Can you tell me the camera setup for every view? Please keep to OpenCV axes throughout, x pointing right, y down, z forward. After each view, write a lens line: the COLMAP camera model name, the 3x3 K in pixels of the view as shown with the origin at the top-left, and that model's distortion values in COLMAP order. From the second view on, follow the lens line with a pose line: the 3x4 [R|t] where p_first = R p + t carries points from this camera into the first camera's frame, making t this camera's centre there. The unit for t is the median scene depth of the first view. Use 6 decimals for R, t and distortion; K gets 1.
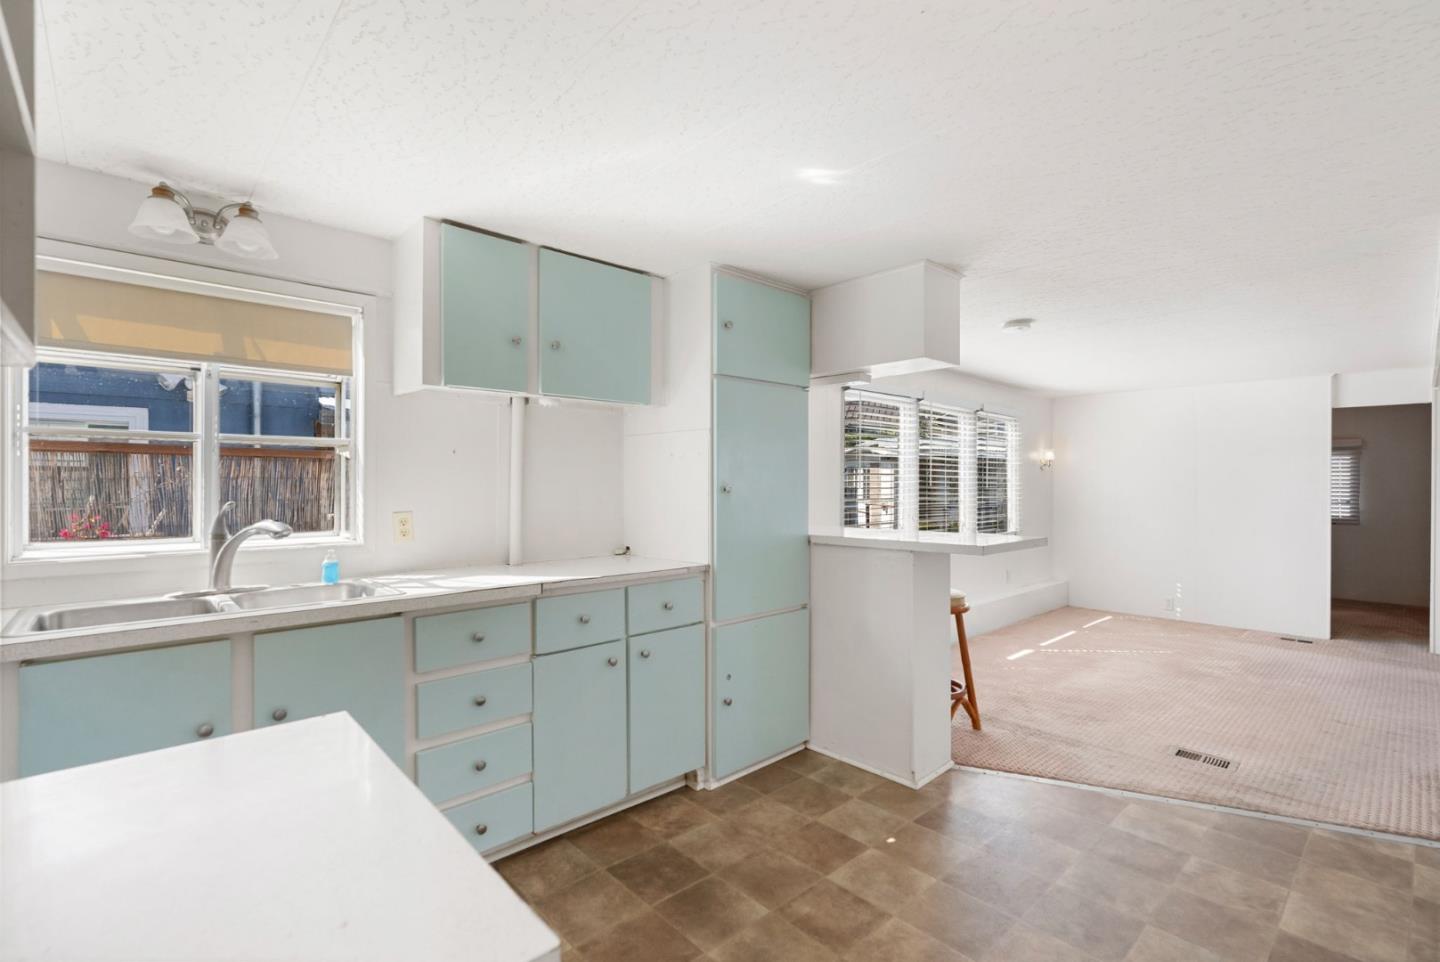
lens RADIAL K [[655.7, 0, 720.9], [0, 655.7, 482.5], [0, 0, 1]] dist [-0.000566, 0.000024]
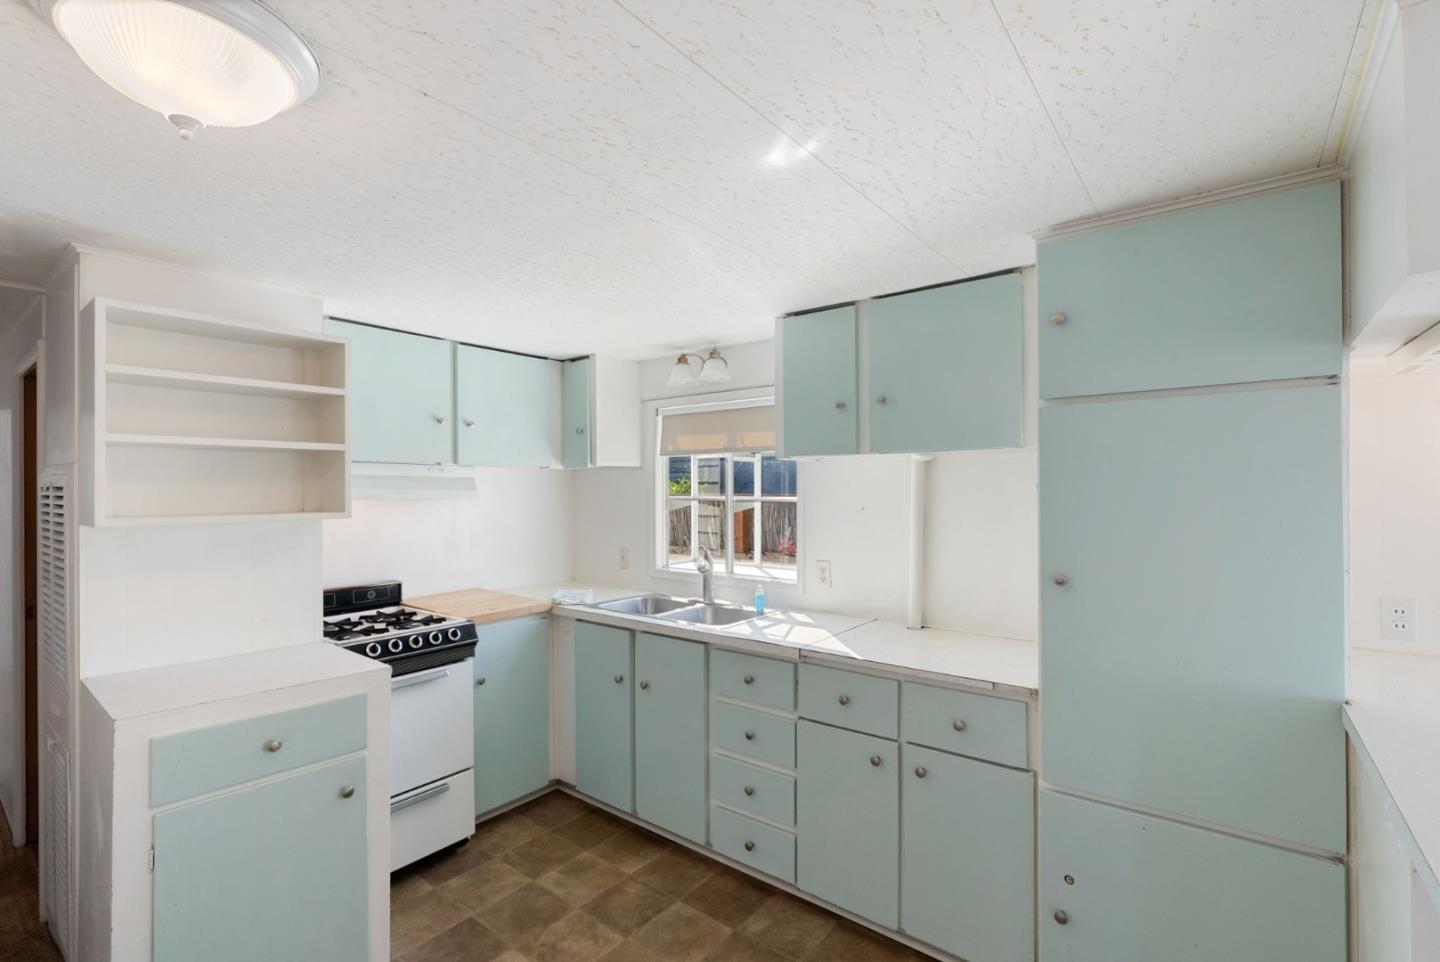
lens RADIAL K [[655.7, 0, 718.8], [0, 655.7, 487.2], [0, 0, 1]] dist [-0.000566, 0.000024]
pose [[0.169079, -0.001738, -0.985601, 0.659169], [0.002821, 0.999995, -0.001280, -0.089509], [0.985598, -0.002564, 0.169083, 0.647852]]
